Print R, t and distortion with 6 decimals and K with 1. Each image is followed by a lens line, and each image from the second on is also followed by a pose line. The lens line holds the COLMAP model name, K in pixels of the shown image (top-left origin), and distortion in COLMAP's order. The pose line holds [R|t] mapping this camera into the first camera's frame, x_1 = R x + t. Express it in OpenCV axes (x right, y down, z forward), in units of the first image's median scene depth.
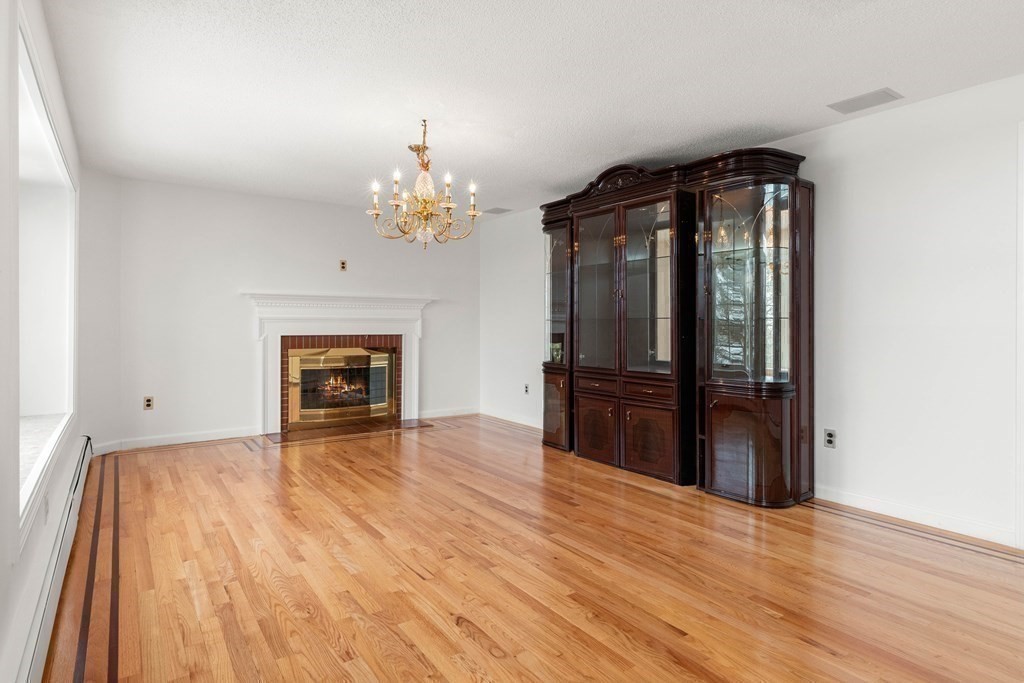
lens RADIAL K [[569.8, 0, 509.3], [0, 569.8, 322.8], [0, 0, 1]] dist [0.001483, 0.000392]
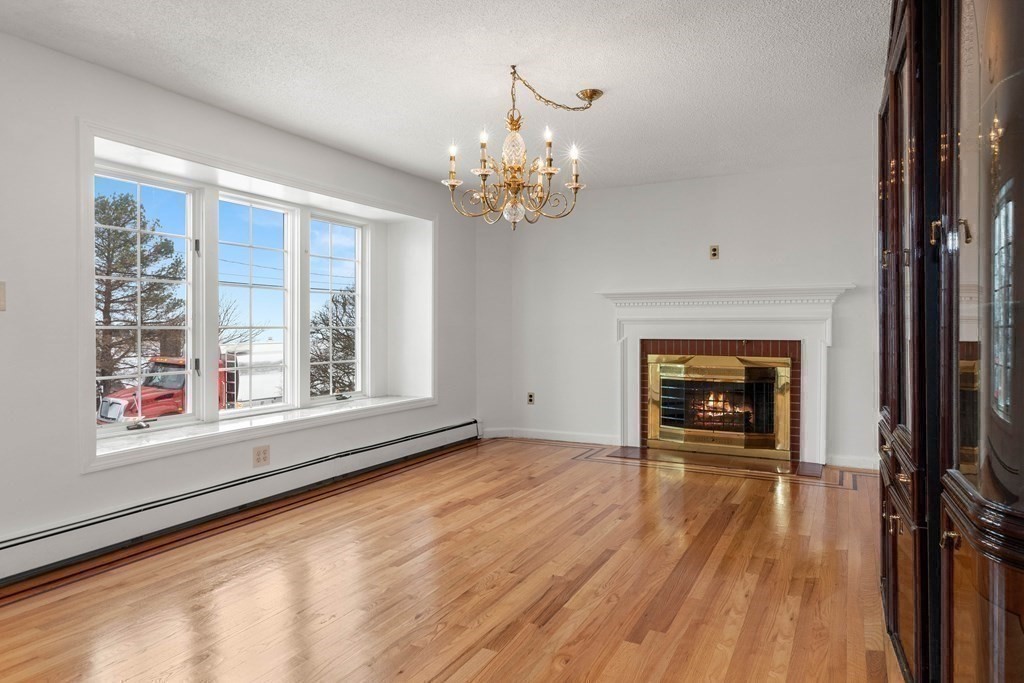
lens RADIAL K [[628.4, 0, 509.3], [0, 628.4, 326.2], [0, 0, 1]] dist [0.006723, 0.000965]
pose [[0.466021, -0.001783, -0.884772, 0.426583], [0.003650, 0.999993, -0.000093, 0.002196], [0.884766, -0.003186, 0.466024, 0.408441]]
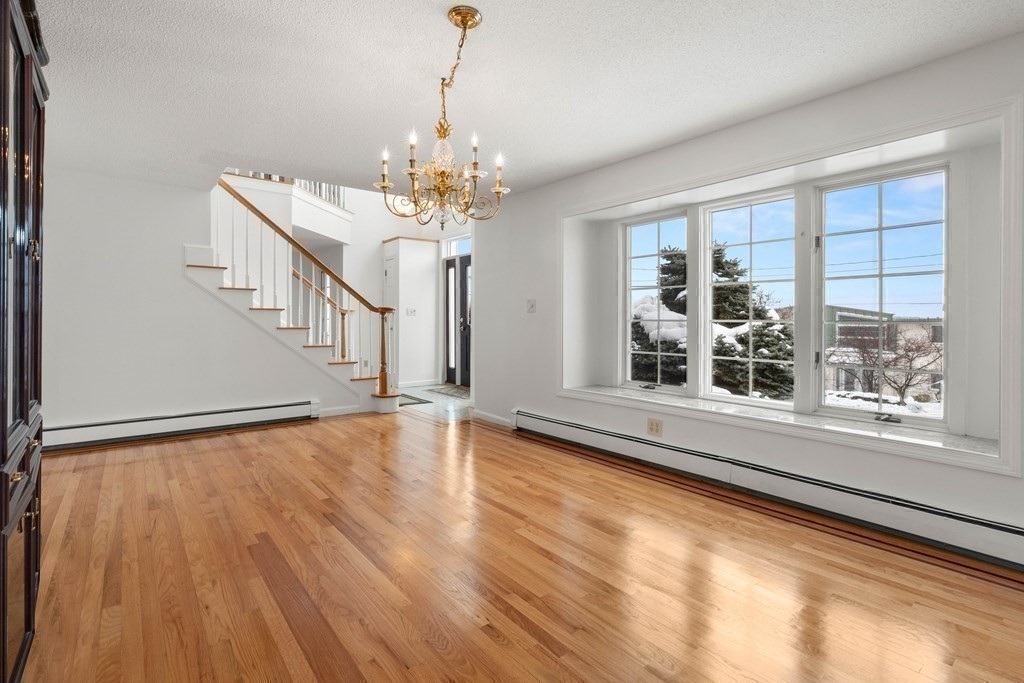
lens RADIAL K [[477.8, 0, 510.5], [0, 477.8, 325.4], [0, 0, 1]] dist [-0.000281, -0.000190]
pose [[-0.996843, -0.001267, -0.079393, -0.133099], [-0.002054, 0.999950, 0.009829, 0.003178], [0.079376, 0.009961, -0.996795, 1.188649]]
